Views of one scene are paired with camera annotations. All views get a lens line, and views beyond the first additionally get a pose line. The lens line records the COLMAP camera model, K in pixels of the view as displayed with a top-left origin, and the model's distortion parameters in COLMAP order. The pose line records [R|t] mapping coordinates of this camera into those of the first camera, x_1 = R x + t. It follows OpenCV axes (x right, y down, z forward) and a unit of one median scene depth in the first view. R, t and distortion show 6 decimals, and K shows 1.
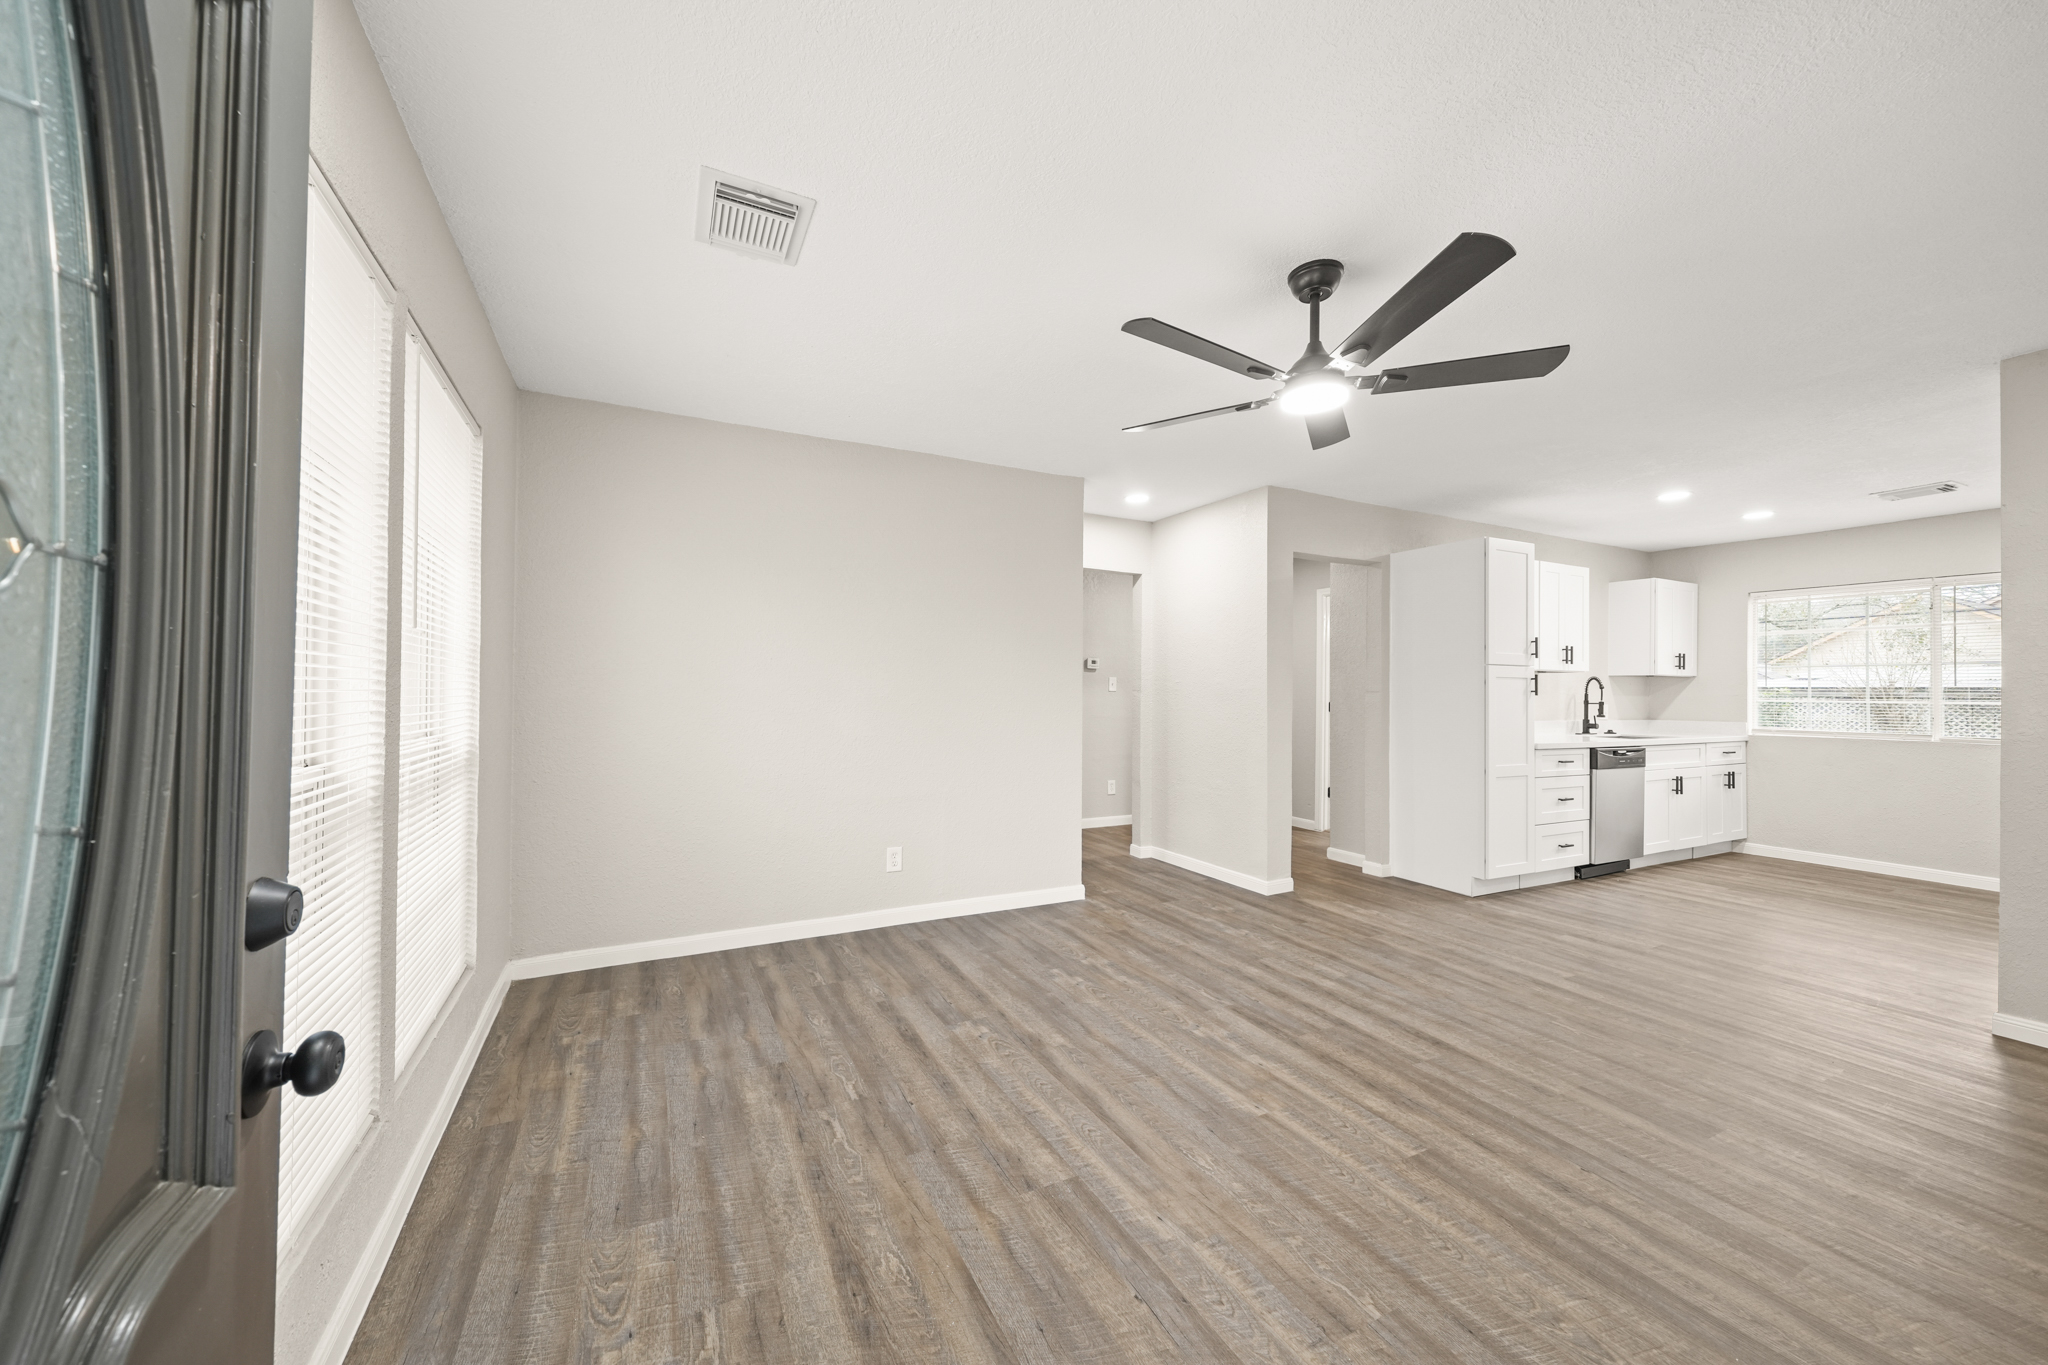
lens RADIAL K [[760.8, 0, 1028.0], [0, 760.8, 688.0], [0, 0, 1]] dist [0.002972, -0.000070]
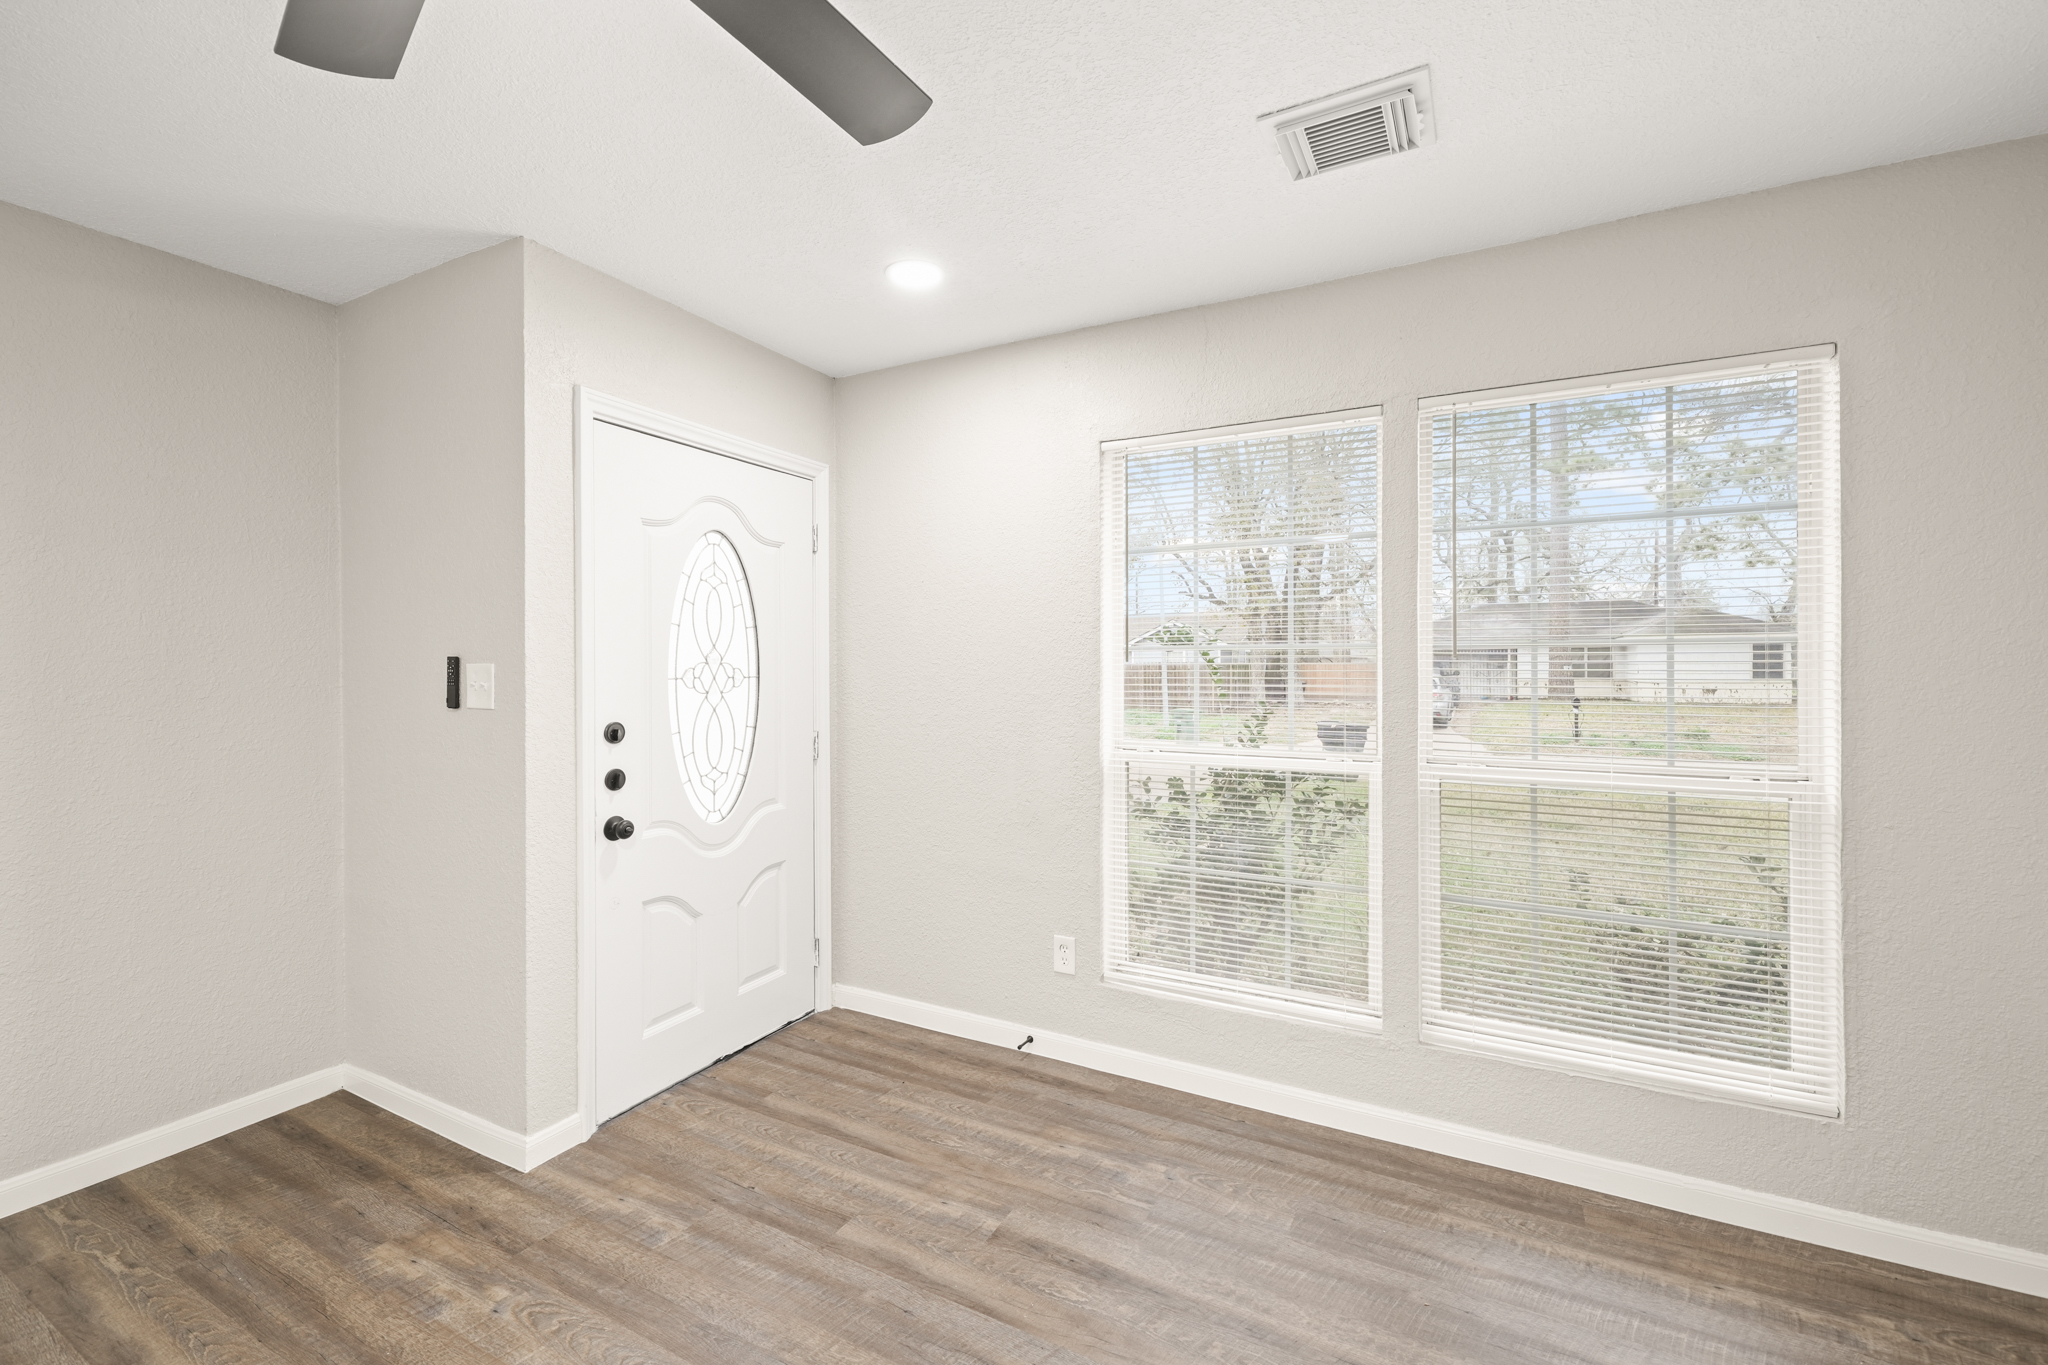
lens RADIAL K [[846.8, 0, 1031.8], [0, 846.8, 663.5], [0, 0, 1]] dist [0.003300, -0.000181]
pose [[-0.817204, -0.011081, -0.576242, 0.402386], [-0.004137, 0.999902, -0.013361, -0.047687], [0.576334, -0.008535, -0.817170, 1.461443]]
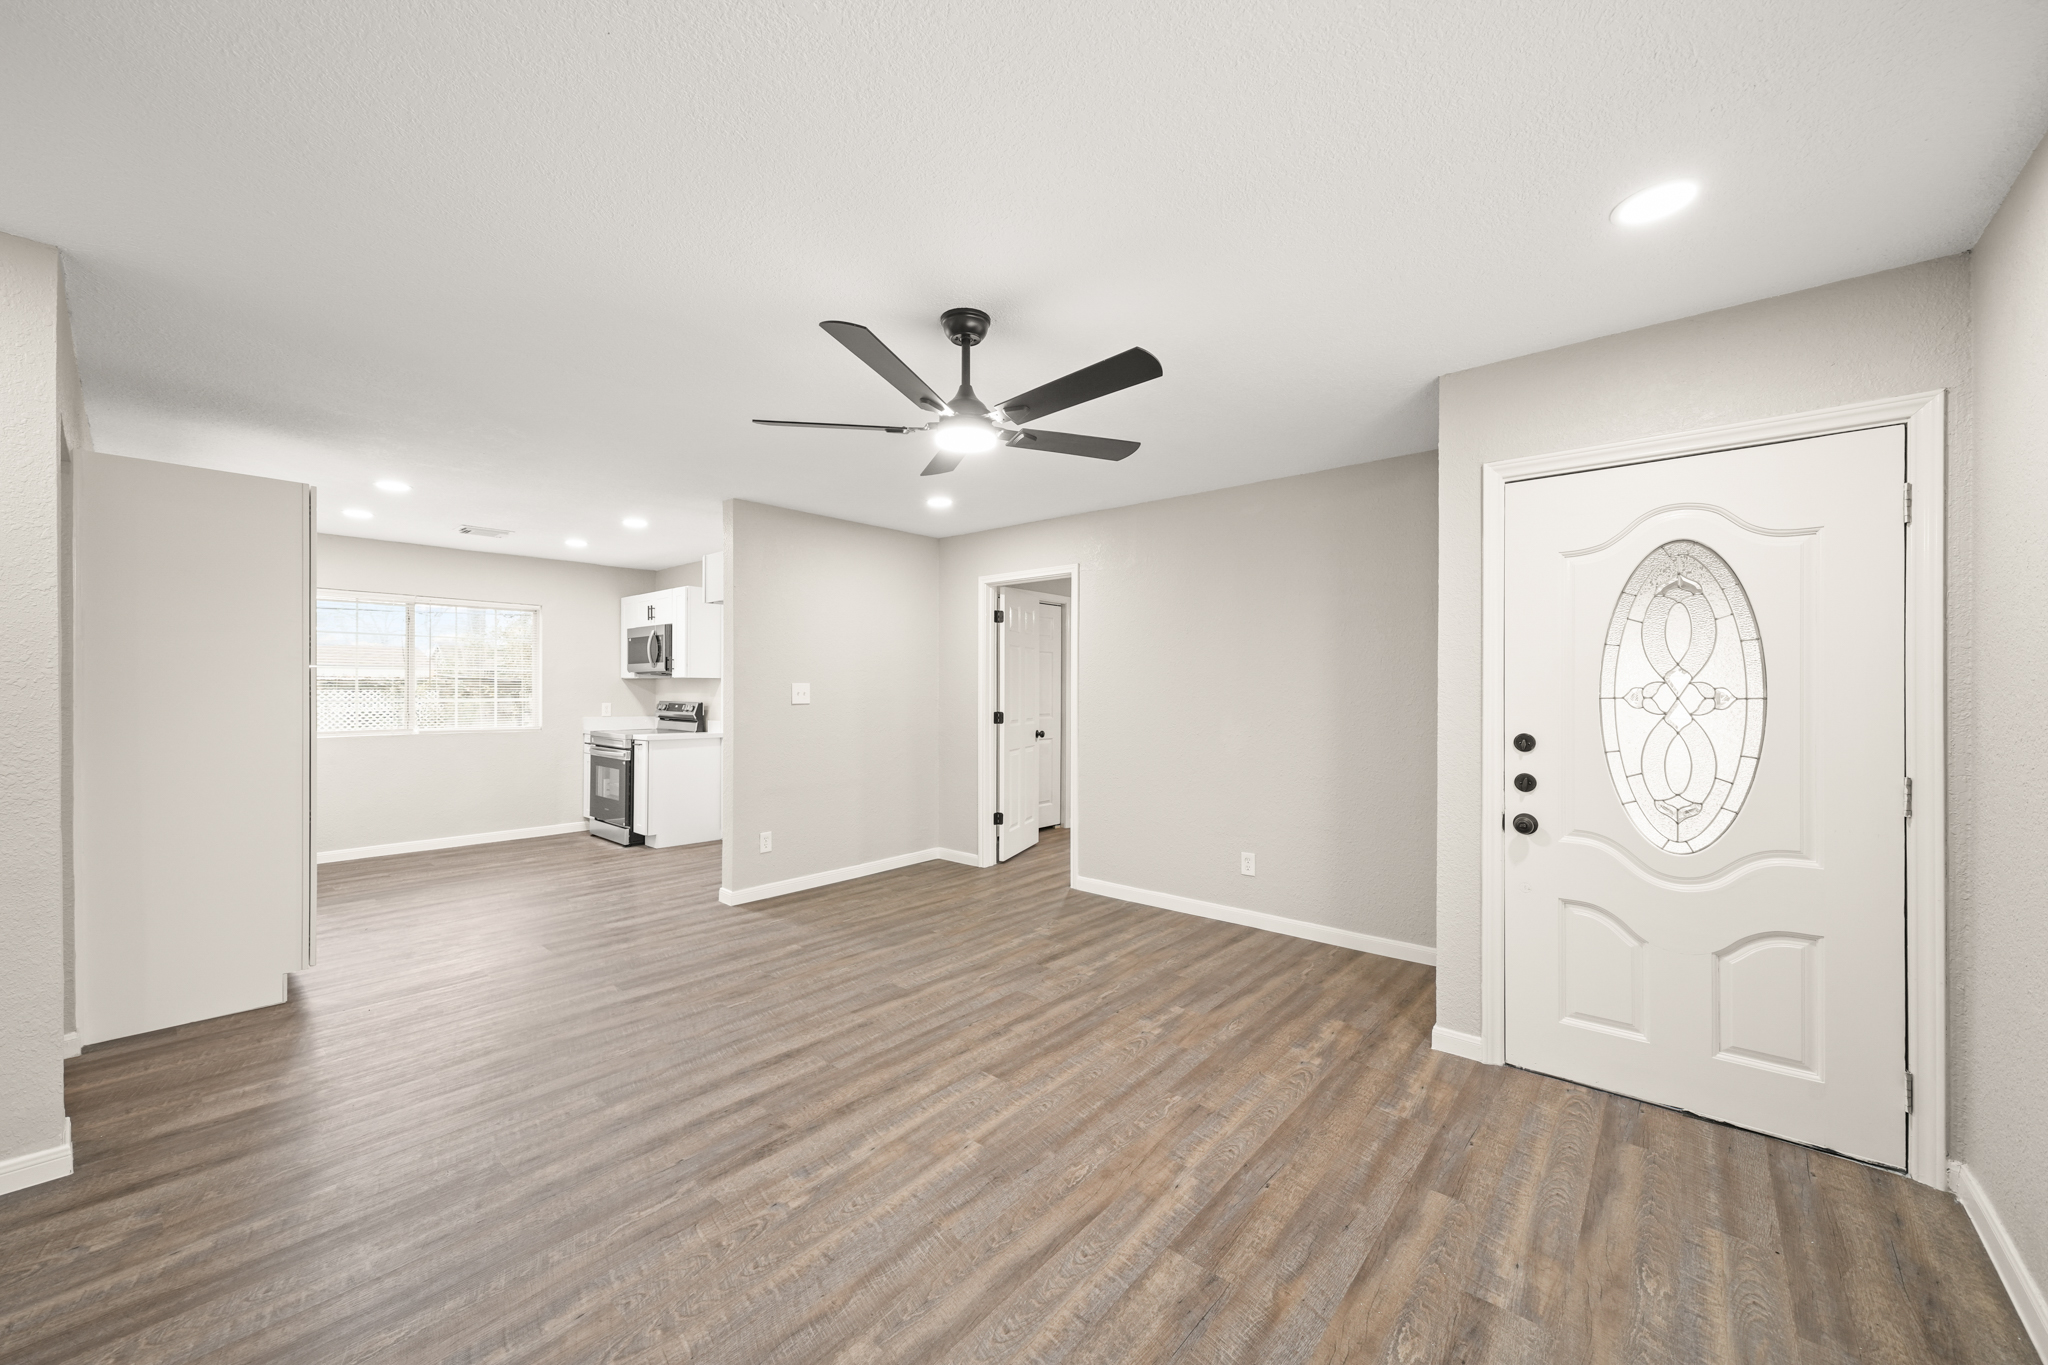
lens RADIAL K [[760.8, 0, 1015.9], [0, 760.8, 688.9], [0, 0, 1]] dist [0.002972, -0.000070]
pose [[-0.375783, -0.010422, 0.926649, -0.668968], [-0.011494, 0.999912, 0.006585, -0.051200], [-0.926637, -0.008176, -0.375870, 1.400623]]
